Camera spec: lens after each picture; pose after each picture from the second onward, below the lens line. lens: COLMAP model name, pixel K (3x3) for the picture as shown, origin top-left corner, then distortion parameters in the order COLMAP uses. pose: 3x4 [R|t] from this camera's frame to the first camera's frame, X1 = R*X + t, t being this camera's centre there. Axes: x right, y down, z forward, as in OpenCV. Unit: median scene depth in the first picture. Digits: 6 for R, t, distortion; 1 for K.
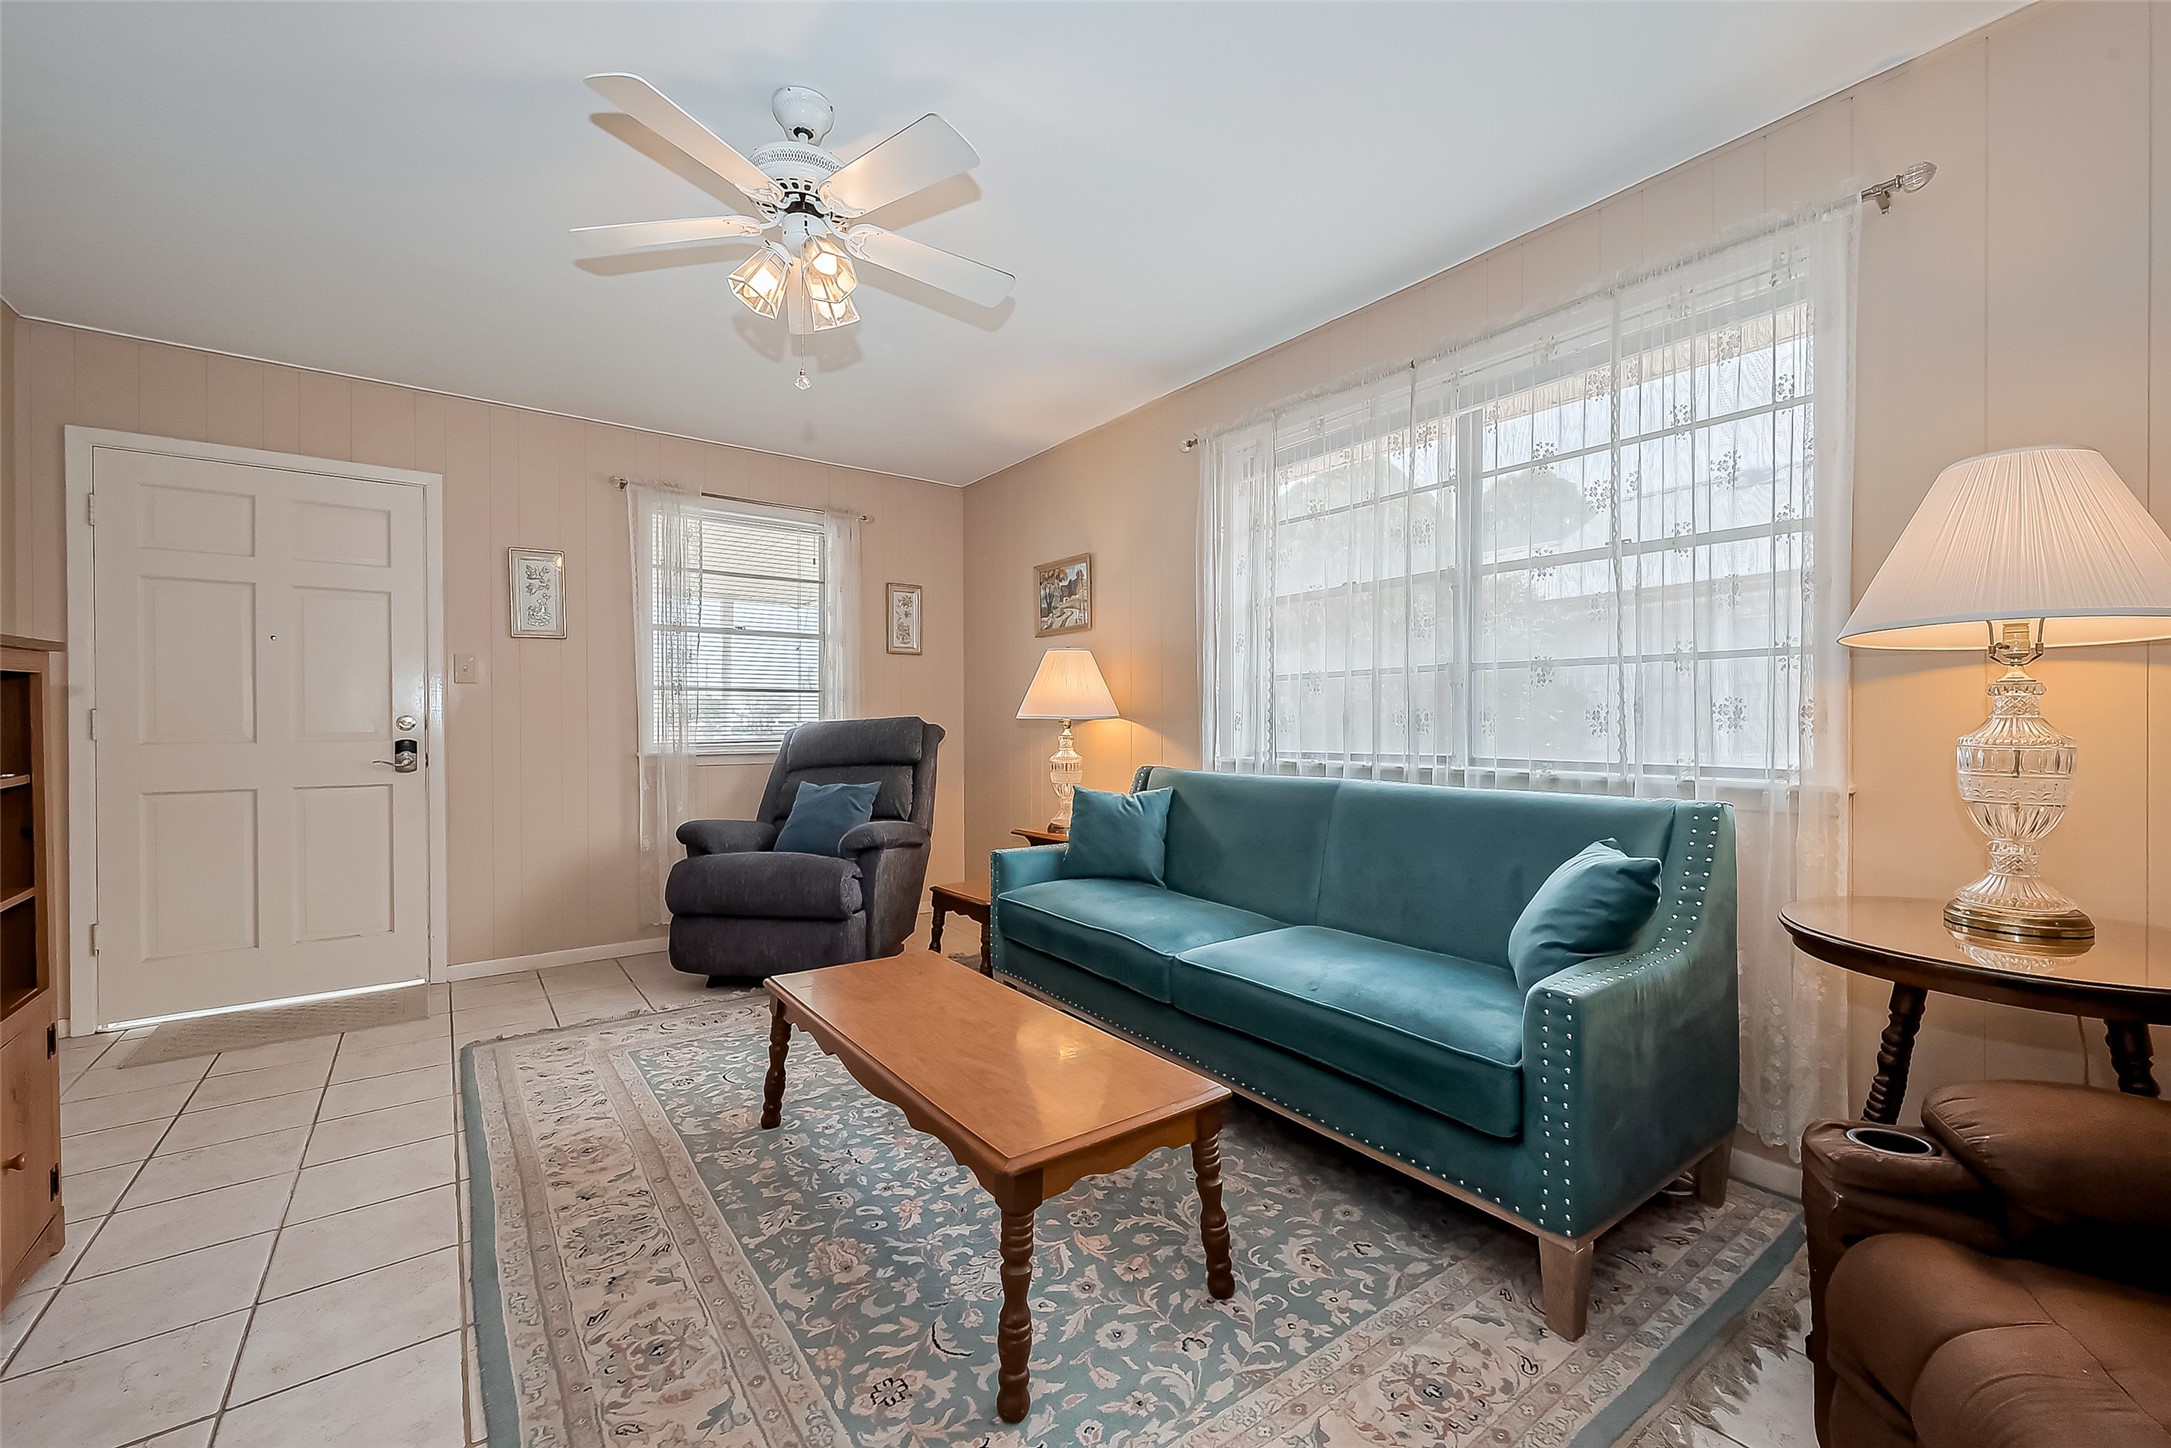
lens RADIAL K [[866.4, 0, 1076.8], [0, 866.4, 720.3], [0, 0, 1]] dist [0.000403, 0.000229]
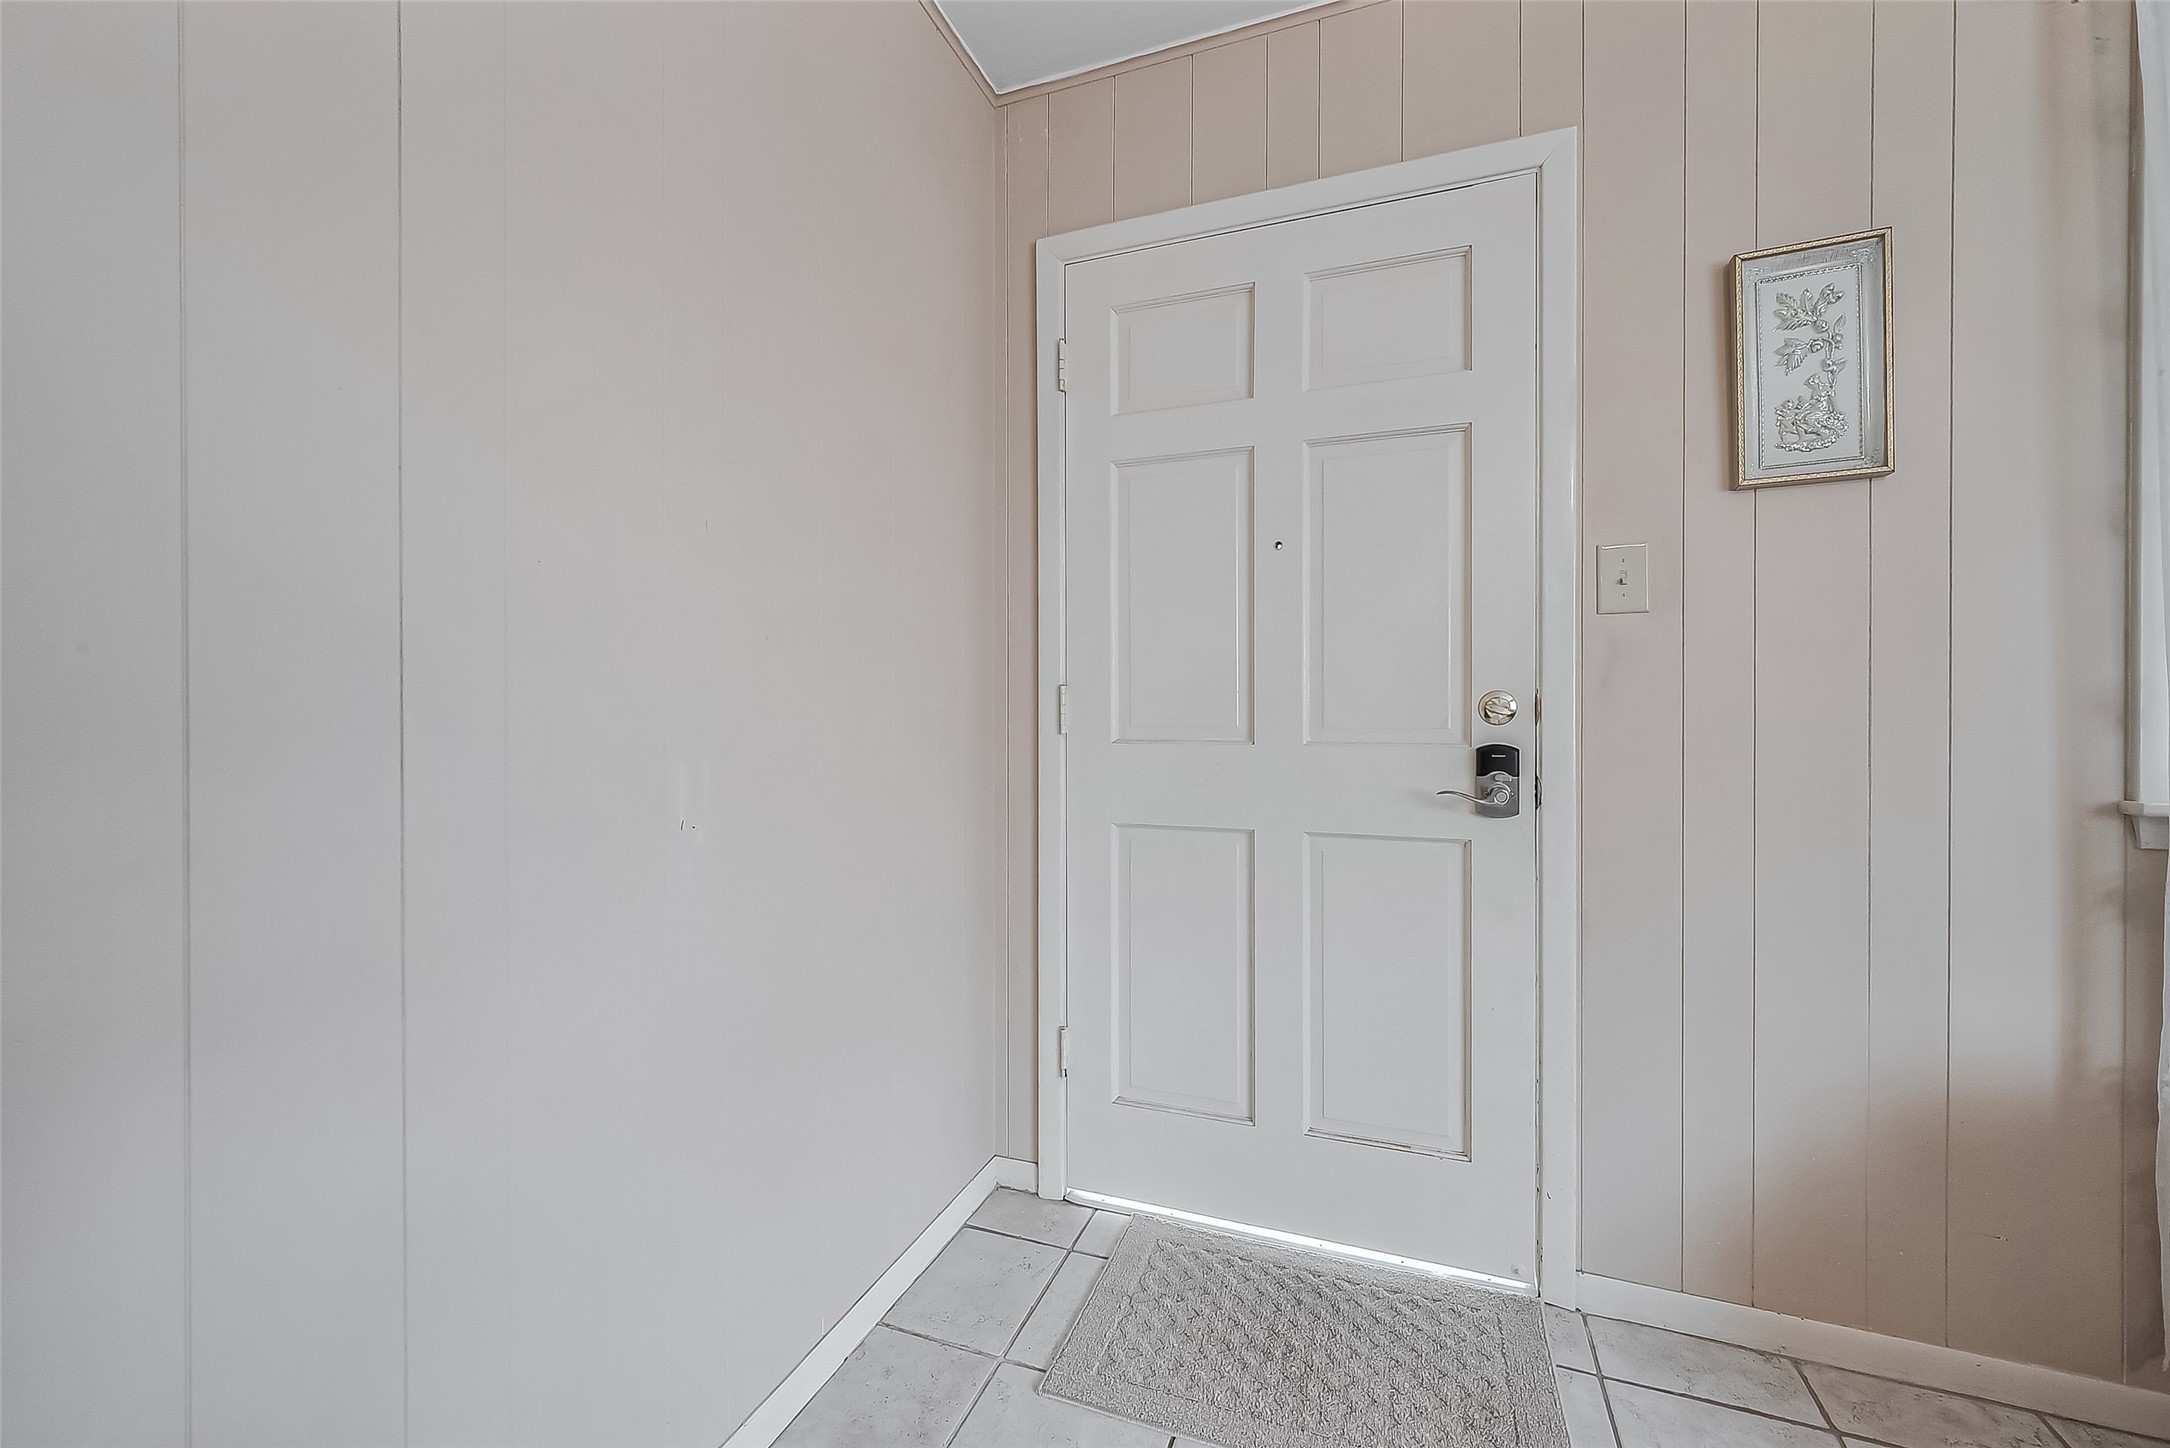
lens RADIAL K [[866.0, 0, 1083.9], [0, 866.0, 712.4], [0, 0, 1]] dist [0.000403, 0.000229]
pose [[0.542659, 0.002524, -0.839949, -0.507903], [-0.004768, 0.999989, -0.000075, 0.006320], [0.839939, 0.004045, 0.542665, 0.569868]]
